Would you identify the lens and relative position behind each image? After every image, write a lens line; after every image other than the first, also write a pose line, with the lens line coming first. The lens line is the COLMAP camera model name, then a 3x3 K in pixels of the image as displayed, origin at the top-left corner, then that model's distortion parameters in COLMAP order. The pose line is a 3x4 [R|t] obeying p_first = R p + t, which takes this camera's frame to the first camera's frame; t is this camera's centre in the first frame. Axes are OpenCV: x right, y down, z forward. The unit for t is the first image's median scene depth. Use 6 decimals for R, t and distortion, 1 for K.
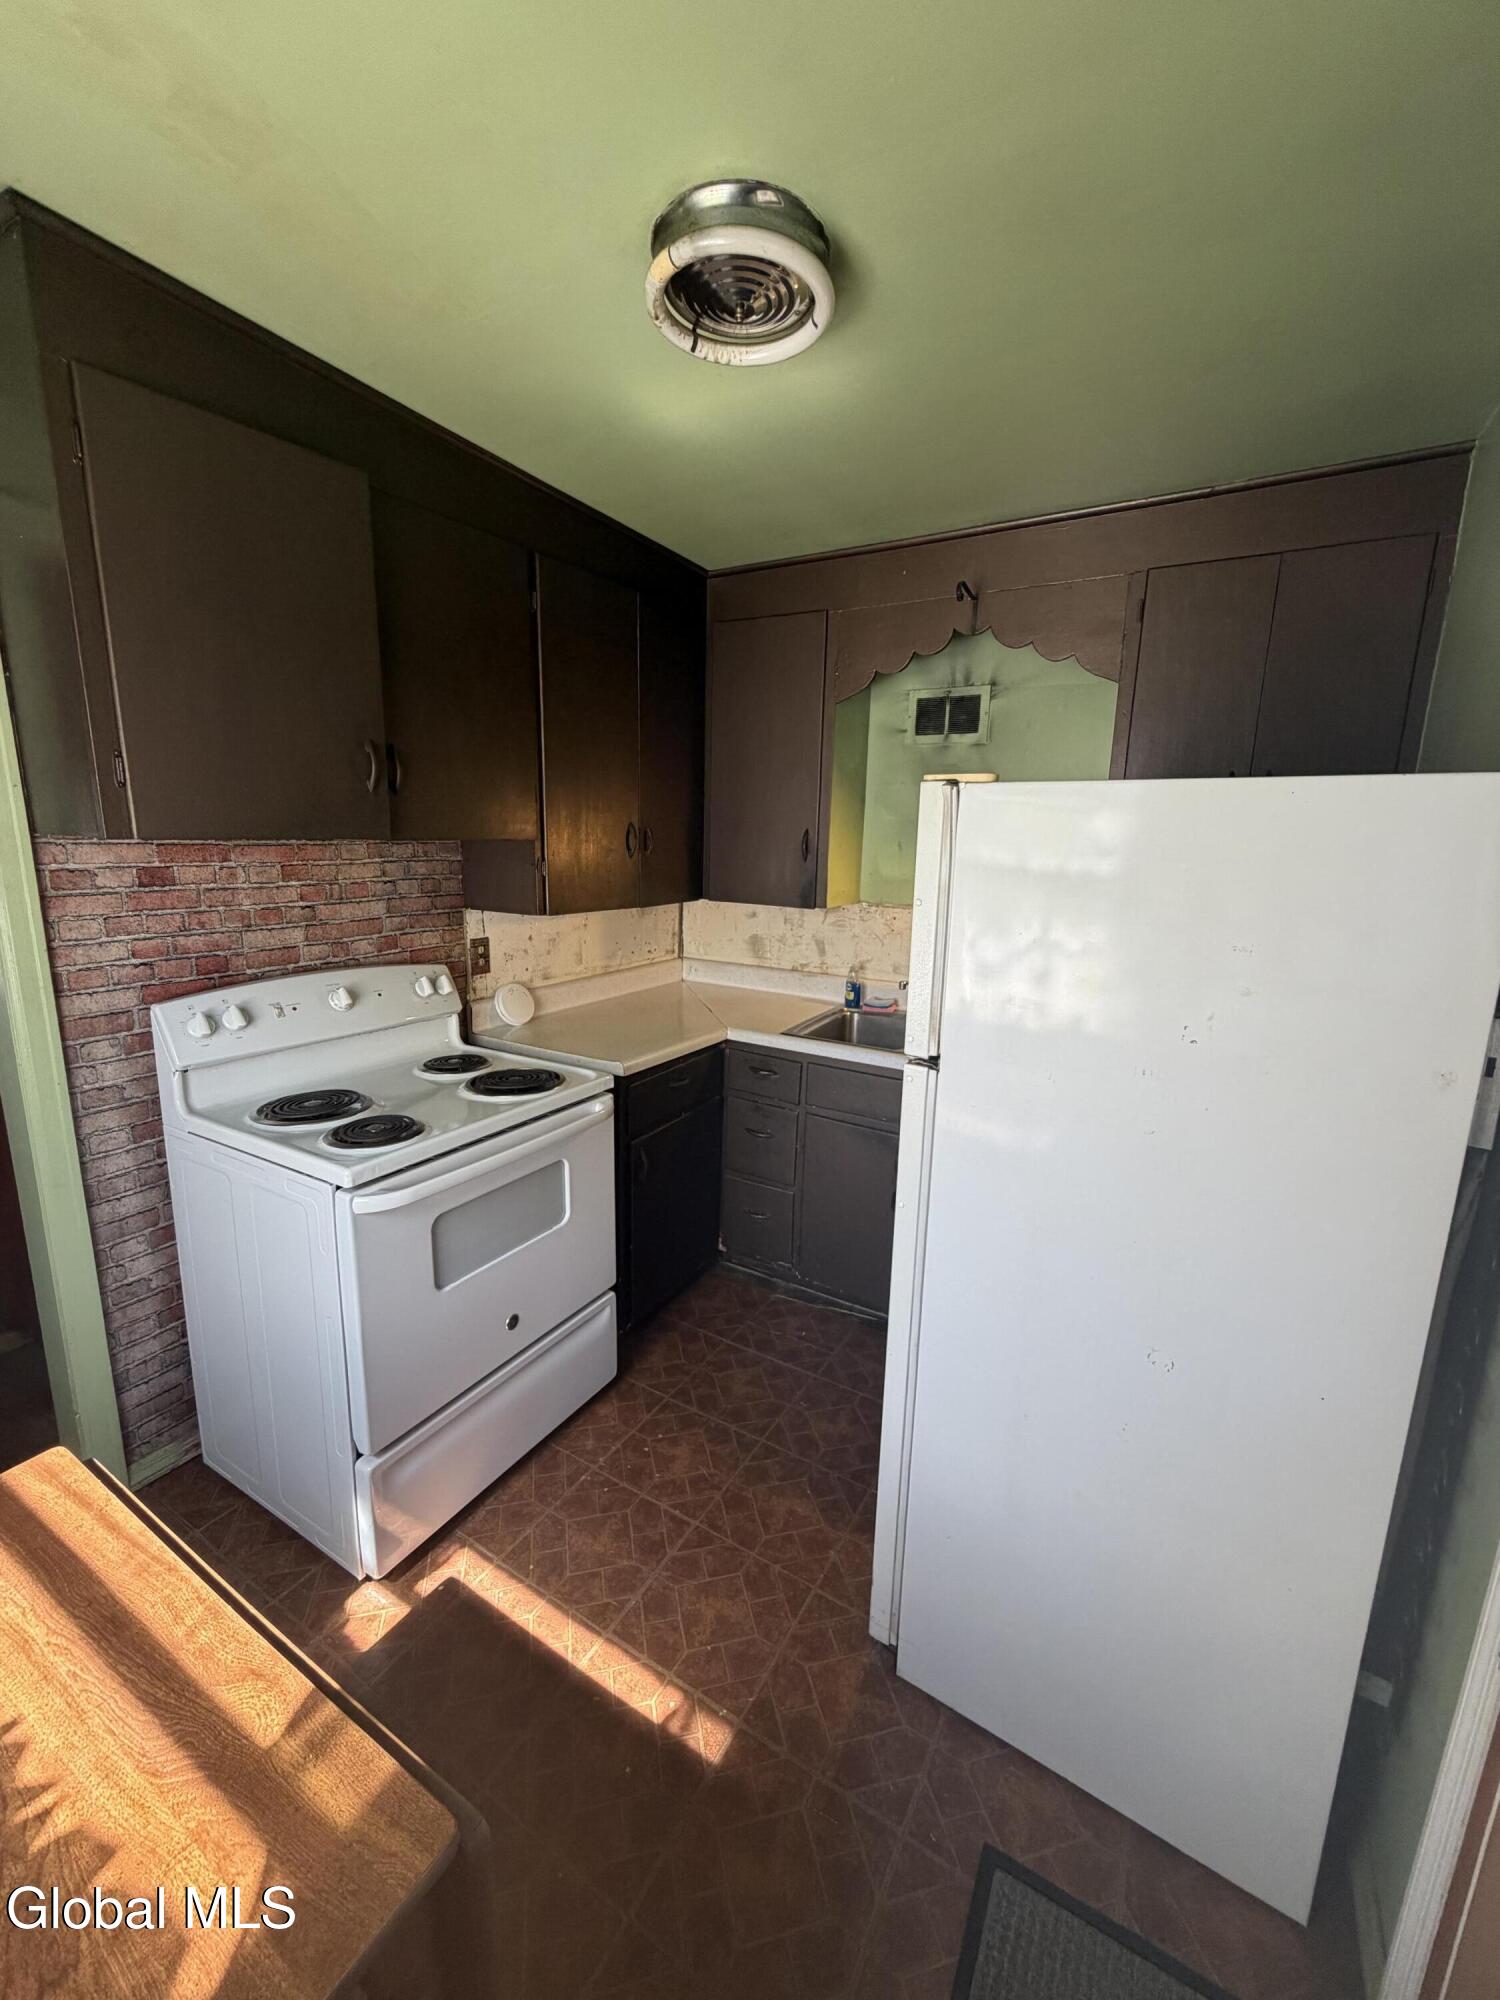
lens RADIAL K [[795.8, 0, 753.3], [0, 795.8, 992.0], [0, 0, 1]] dist [0.001510, 0.000264]
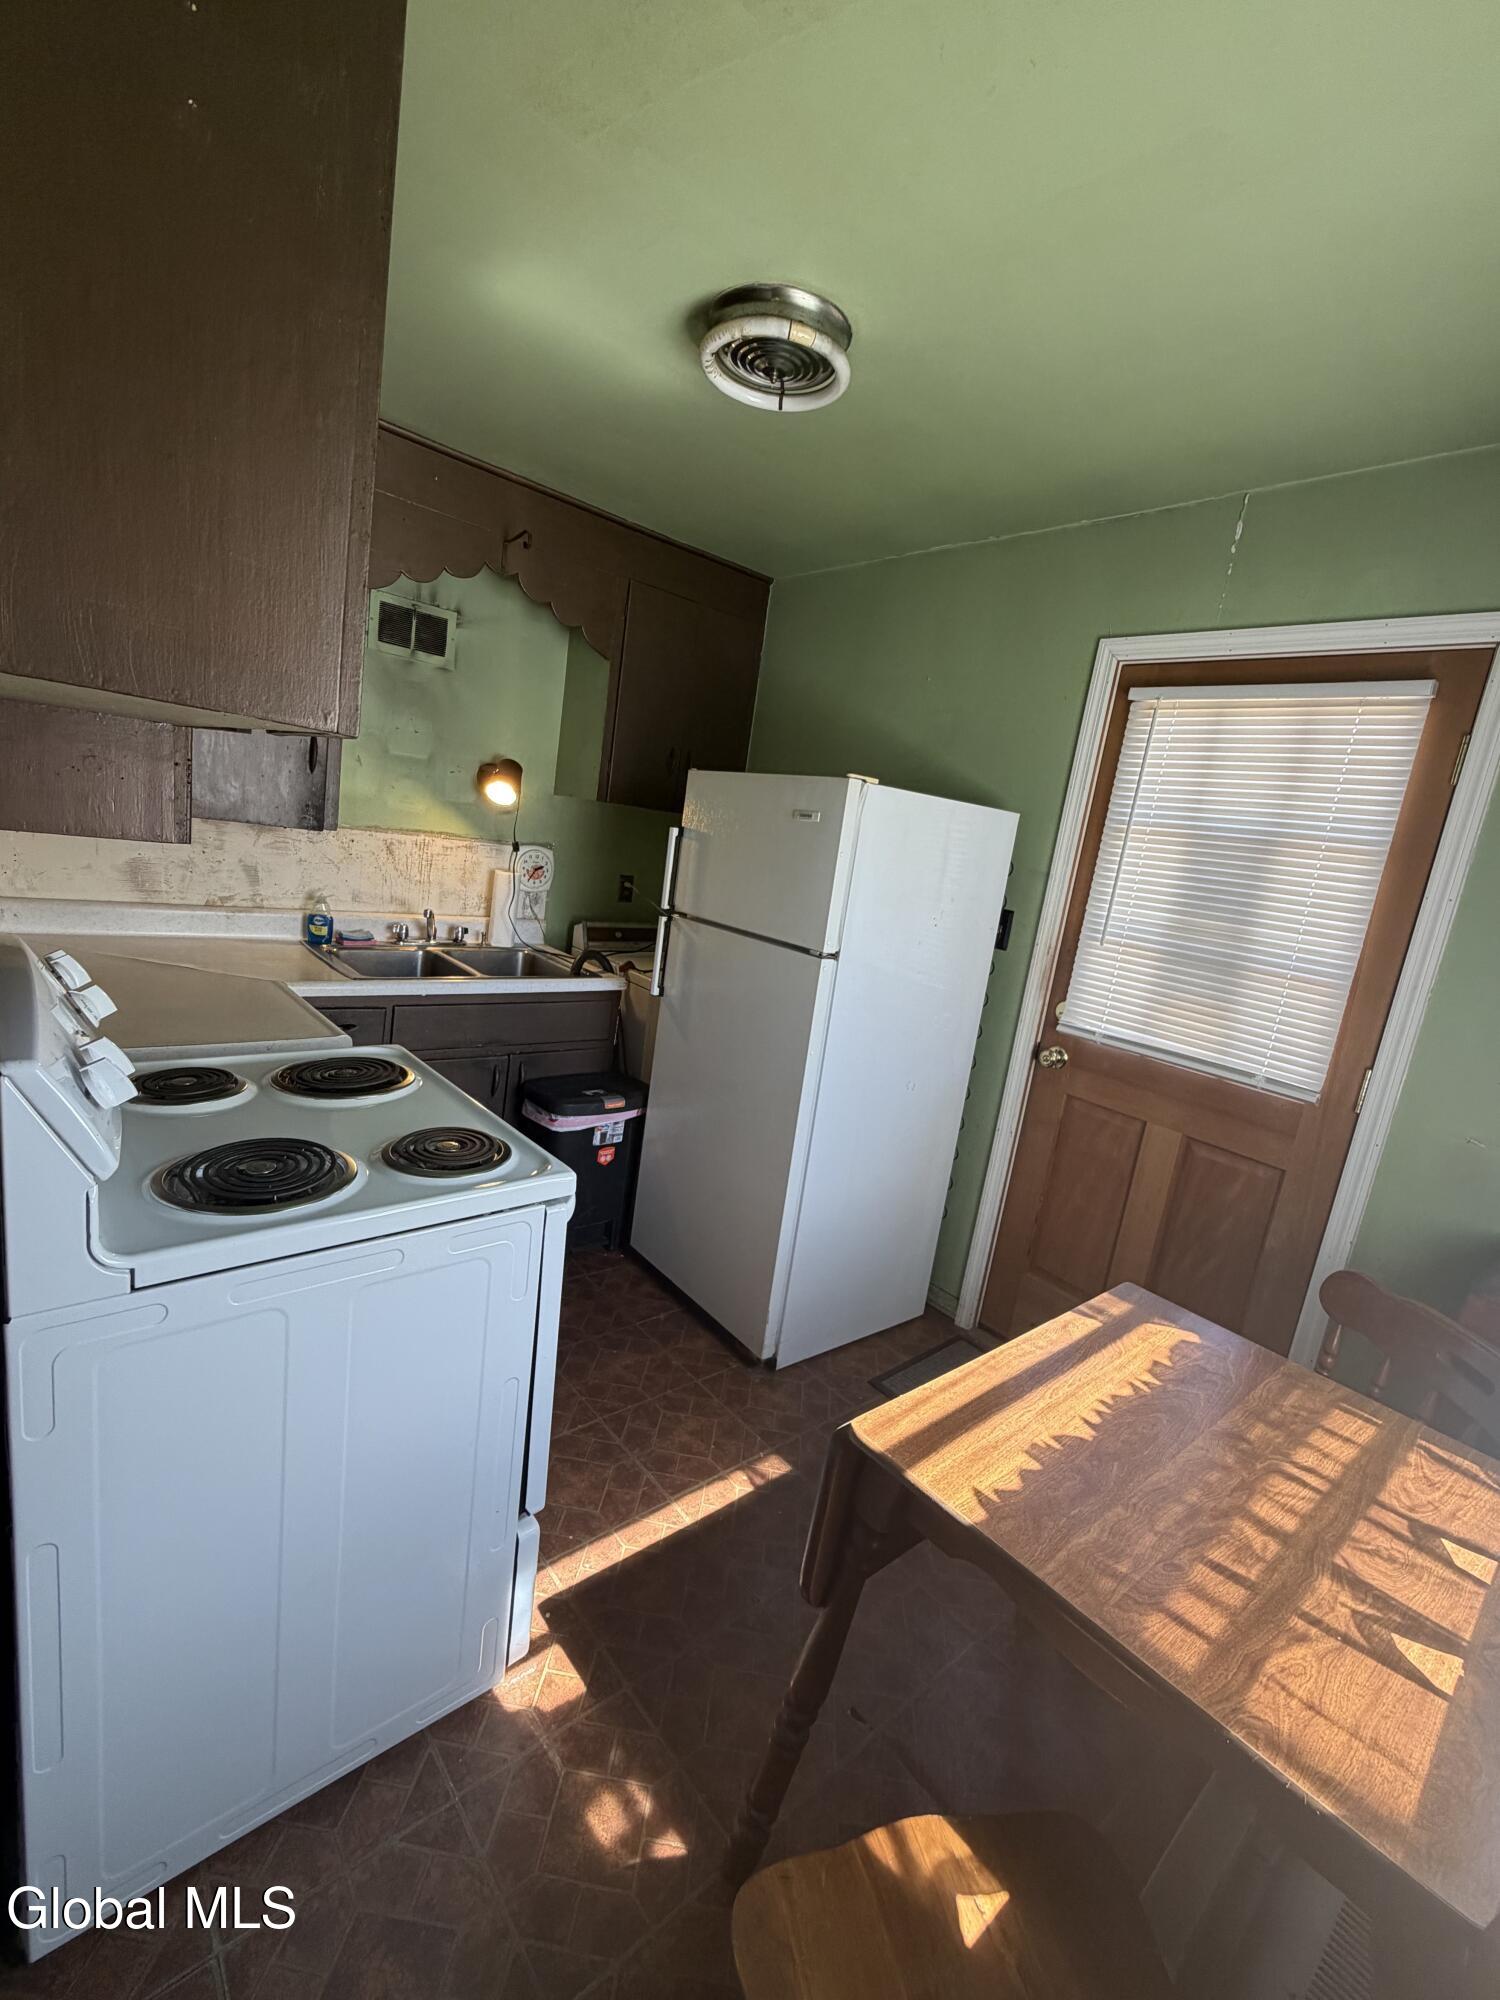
lens RADIAL K [[853.7, 0, 753.2], [0, 853.7, 991.0], [0, 0, 1]] dist [-0.001528, 0.000020]
pose [[0.326119, -0.154625, 0.932597, -1.082455], [0.052053, 0.987973, 0.145604, -0.074312], [-0.943895, 0.001060, 0.330245, 0.451899]]
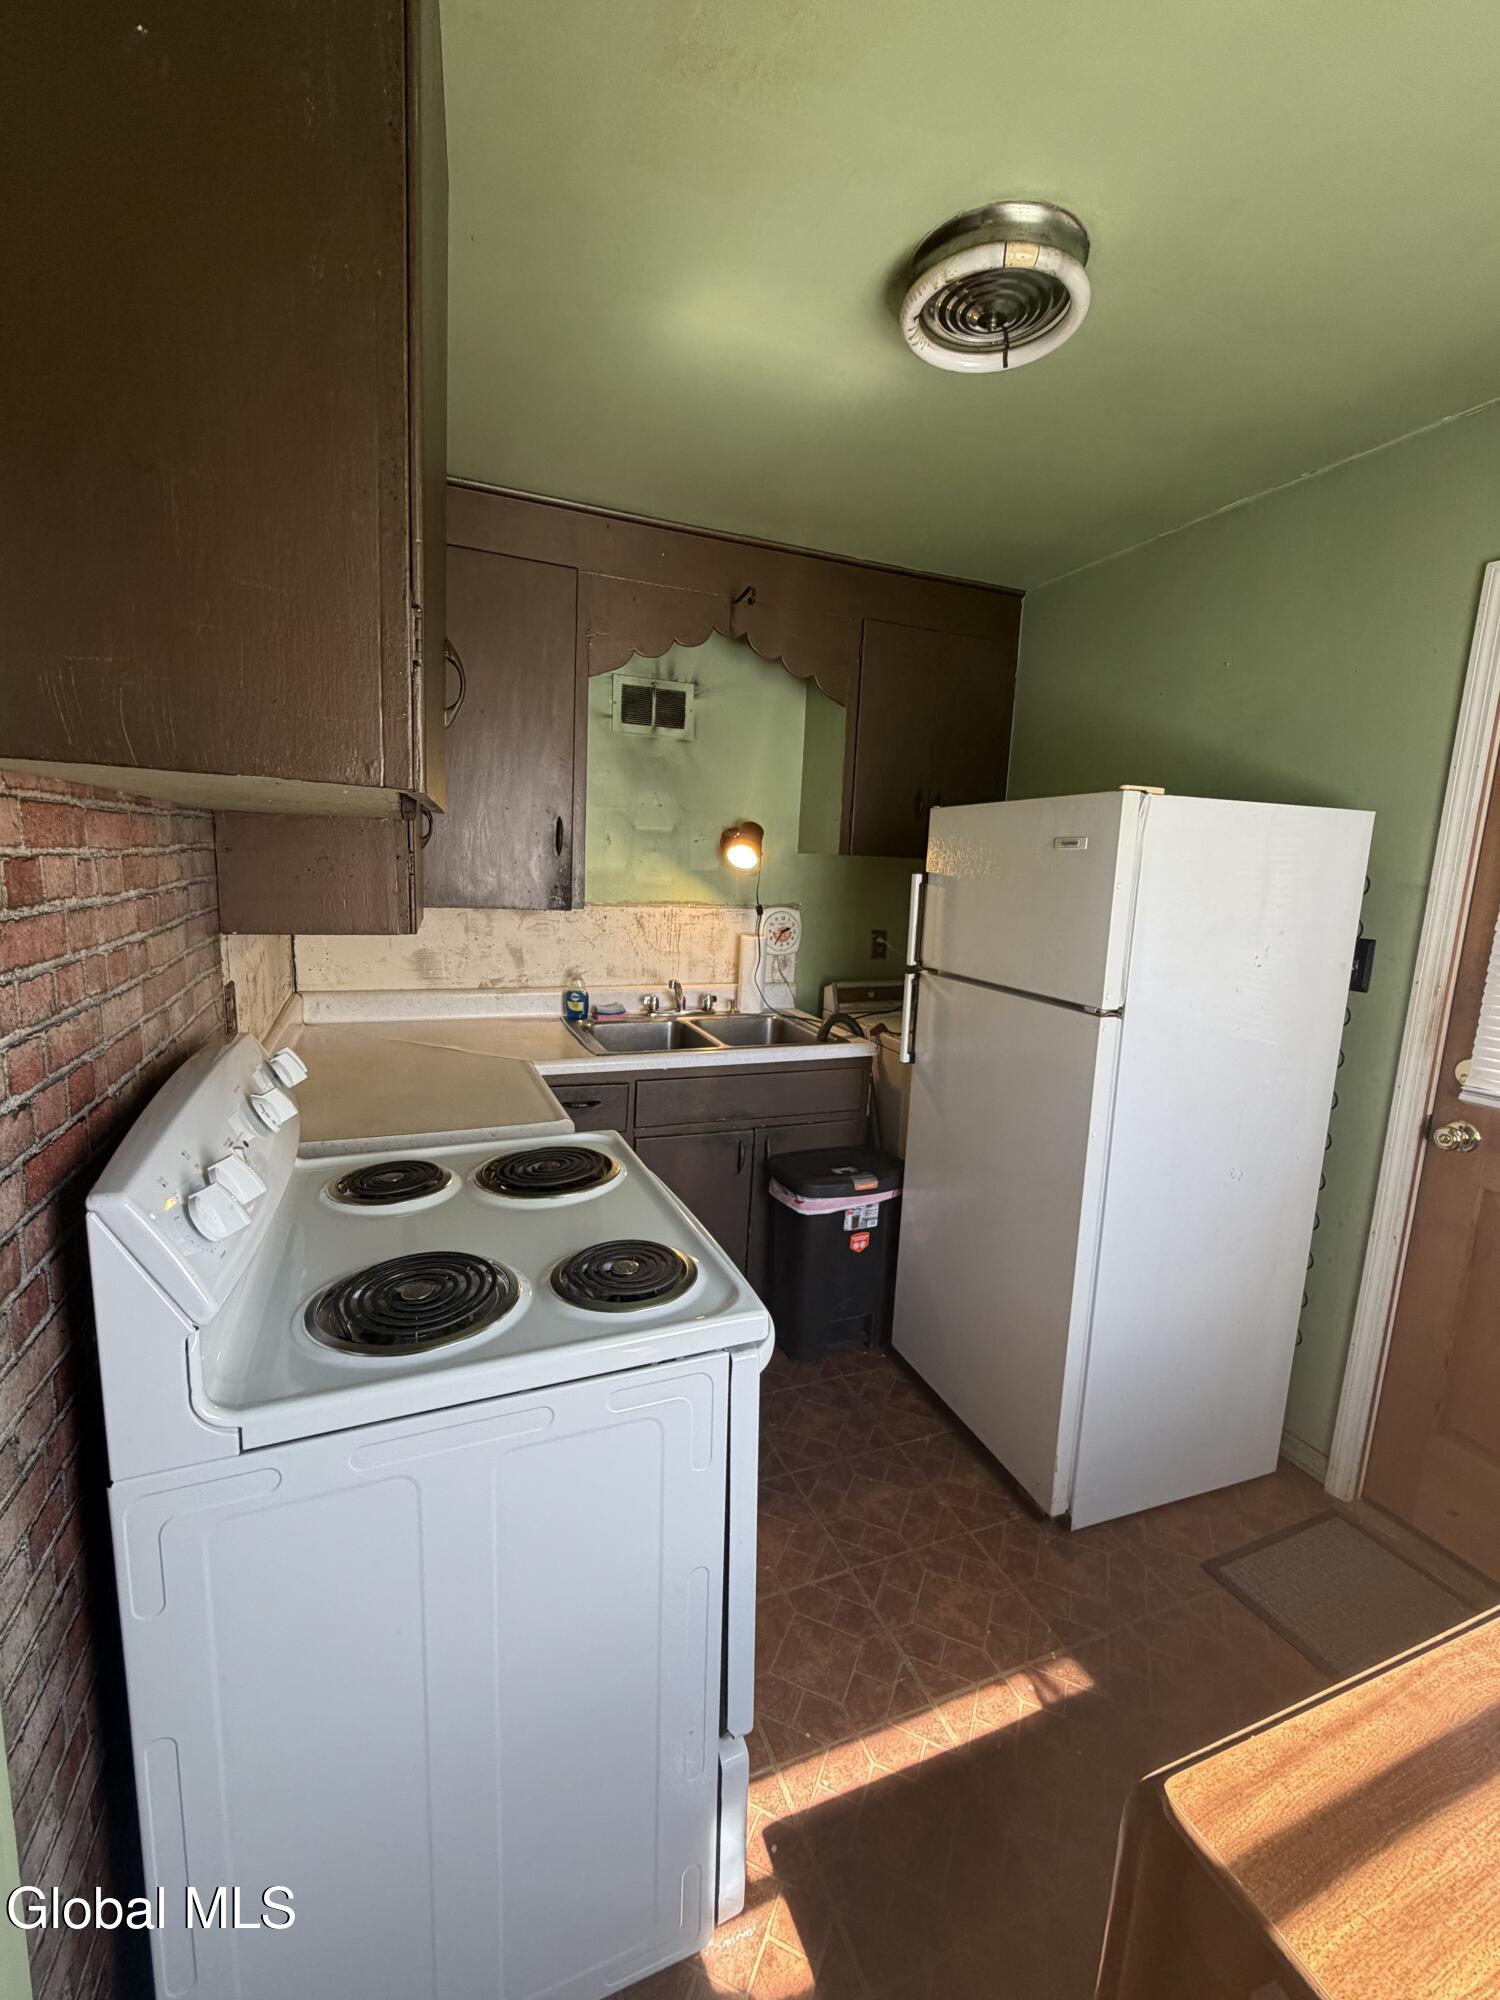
lens RADIAL K [[841.2, 0, 753.9], [0, 841.2, 992.4], [0, 0, 1]] dist [-0.000529, -0.000430]
pose [[0.607490, -0.122401, 0.784840, -0.890725], [0.127385, 0.990280, 0.055841, -0.069484], [-0.784047, 0.066054, 0.617177, 0.478377]]
